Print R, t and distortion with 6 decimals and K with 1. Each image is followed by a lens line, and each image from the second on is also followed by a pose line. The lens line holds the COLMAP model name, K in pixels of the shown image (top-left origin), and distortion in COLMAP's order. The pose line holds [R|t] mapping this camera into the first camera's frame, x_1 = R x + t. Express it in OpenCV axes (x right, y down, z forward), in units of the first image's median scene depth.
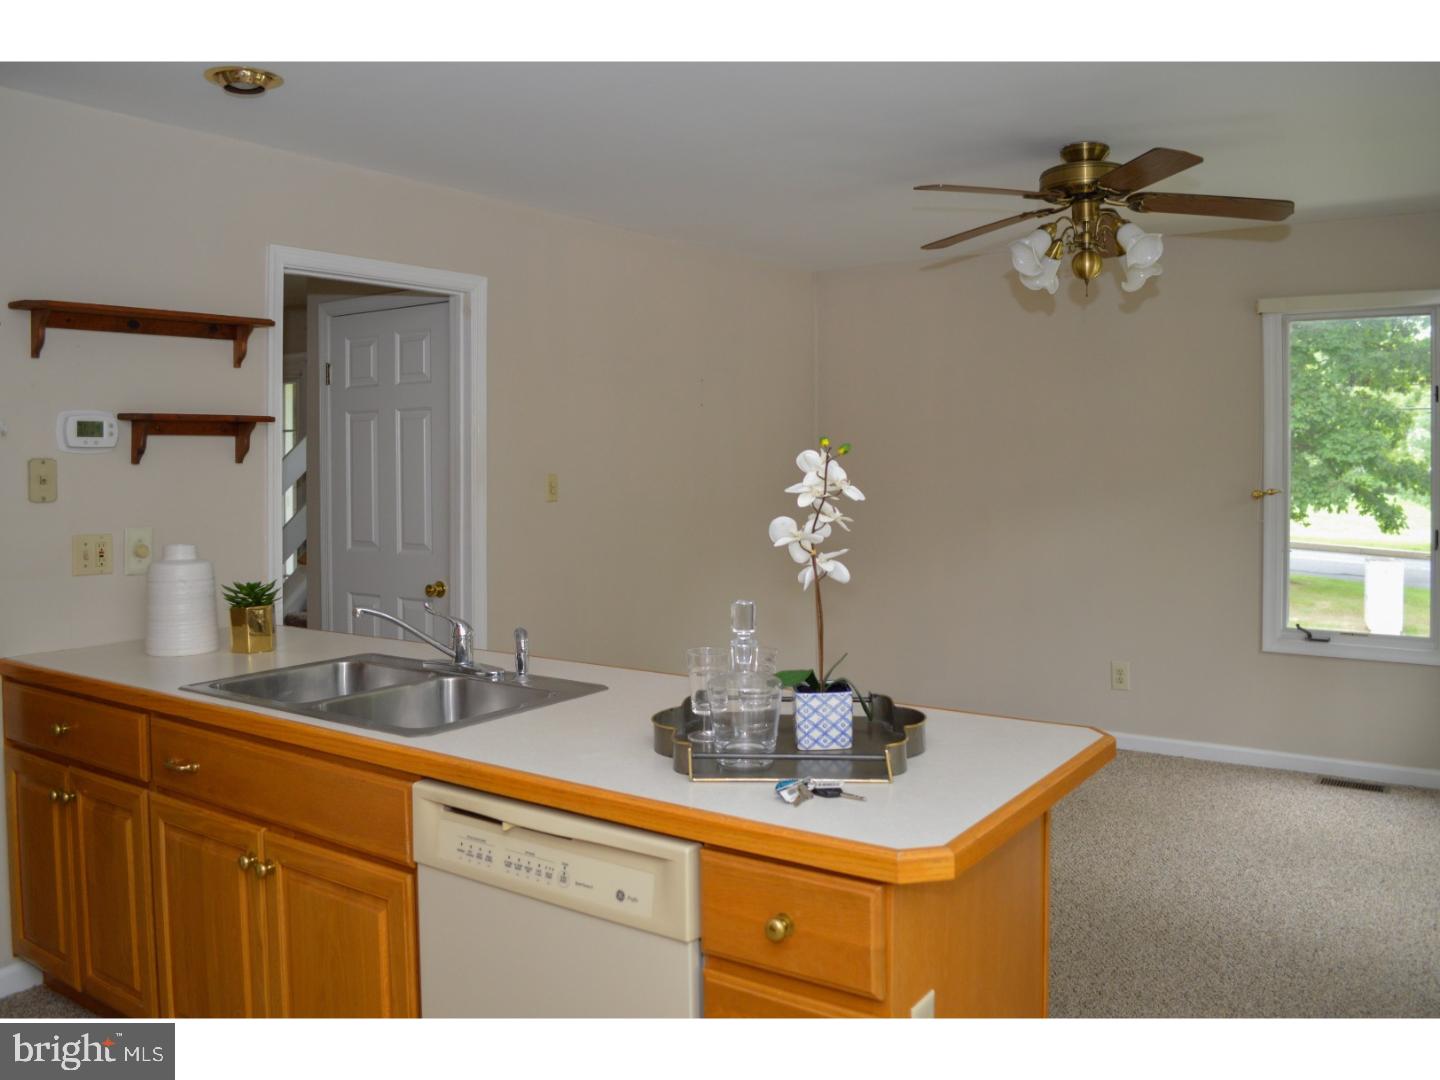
lens RADIAL K [[1176.4, 0, 719.7], [0, 1176.4, 498.9], [0, 0, 1]] dist [-0.037934, 0.001464]
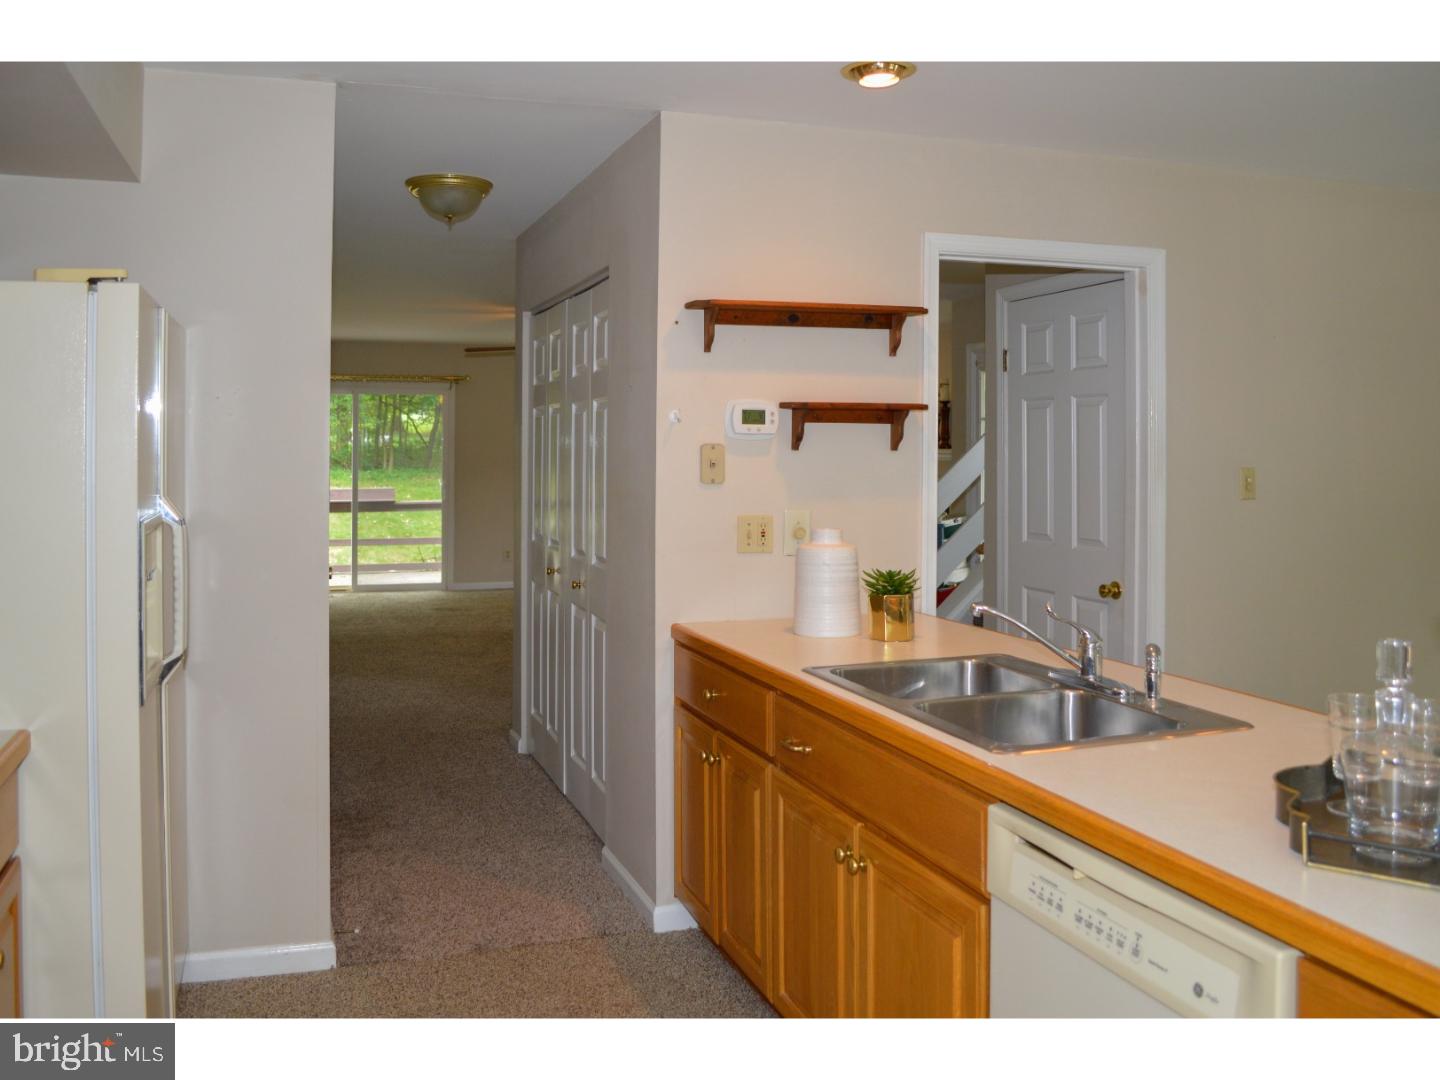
lens RADIAL K [[1201.3, 0, 716.1], [0, 1201.3, 444.0], [0, 0, 1]] dist [-0.045188, 0.006346]
pose [[0.818970, 0.010465, -0.573741, 0.070737], [-0.031521, 0.999145, -0.026770, -0.004698], [0.572970, 0.040008, 0.818599, 0.080393]]
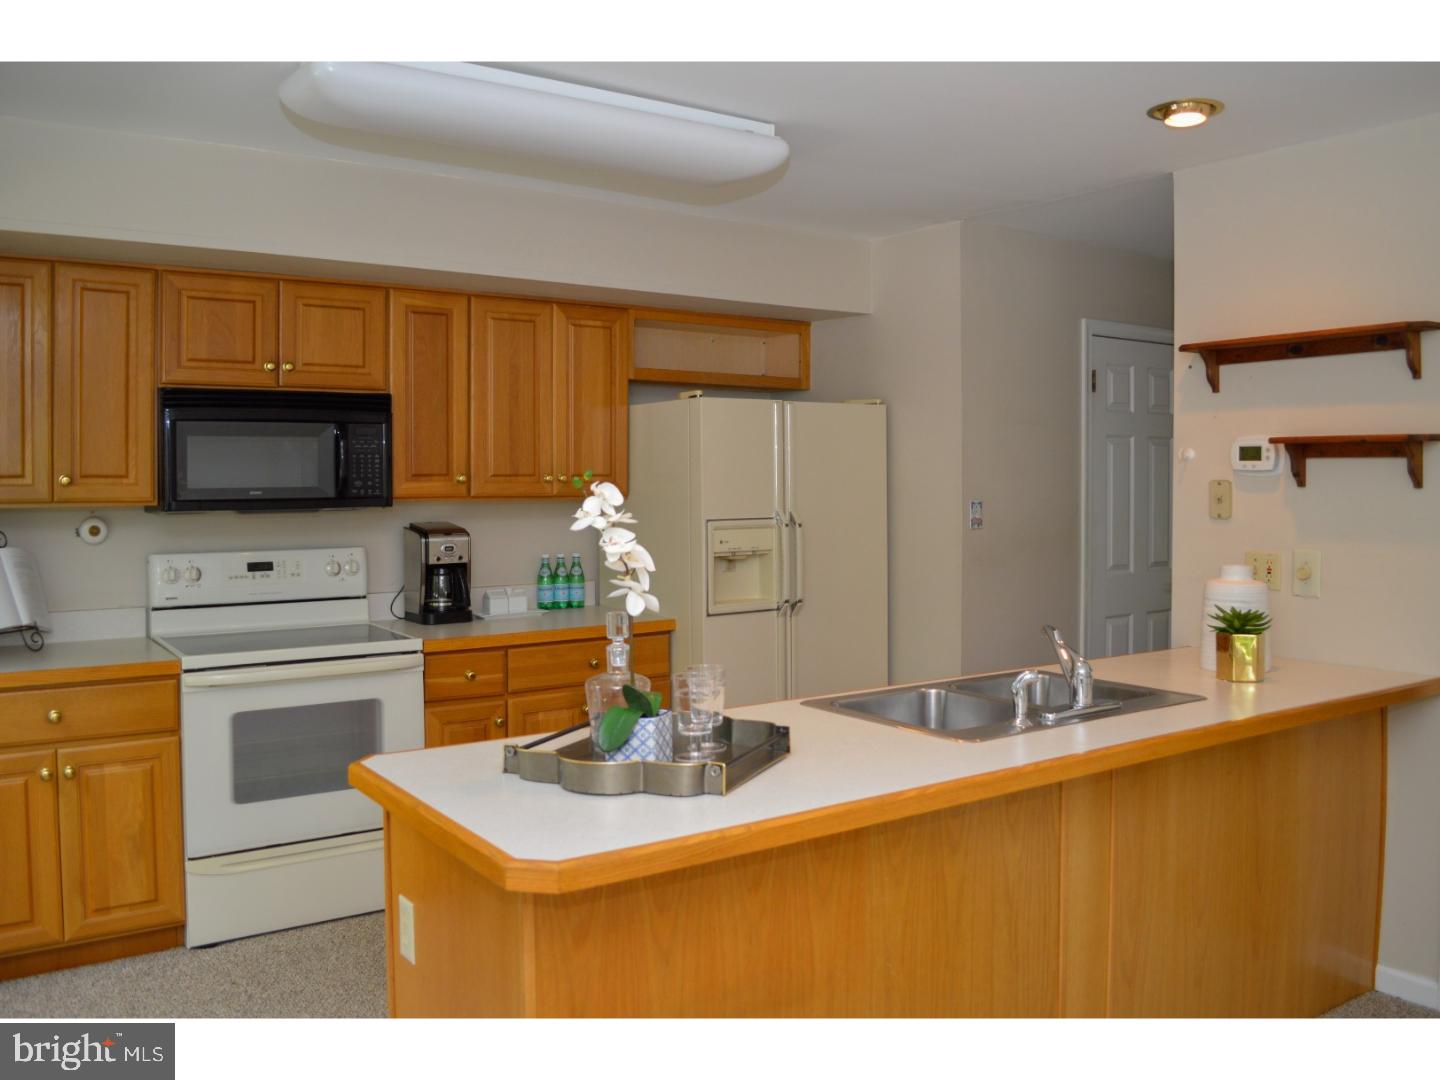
lens RADIAL K [[1206.0, 0, 720.0], [0, 1206.0, 540.0], [0, 0, 1]] dist [-0.036399, -0.000268]
pose [[-0.352096, 0.058447, -0.934137, 0.725436], [-0.037055, 0.996395, 0.076309, -0.050101], [0.935230, 0.061483, -0.348661, 1.002269]]
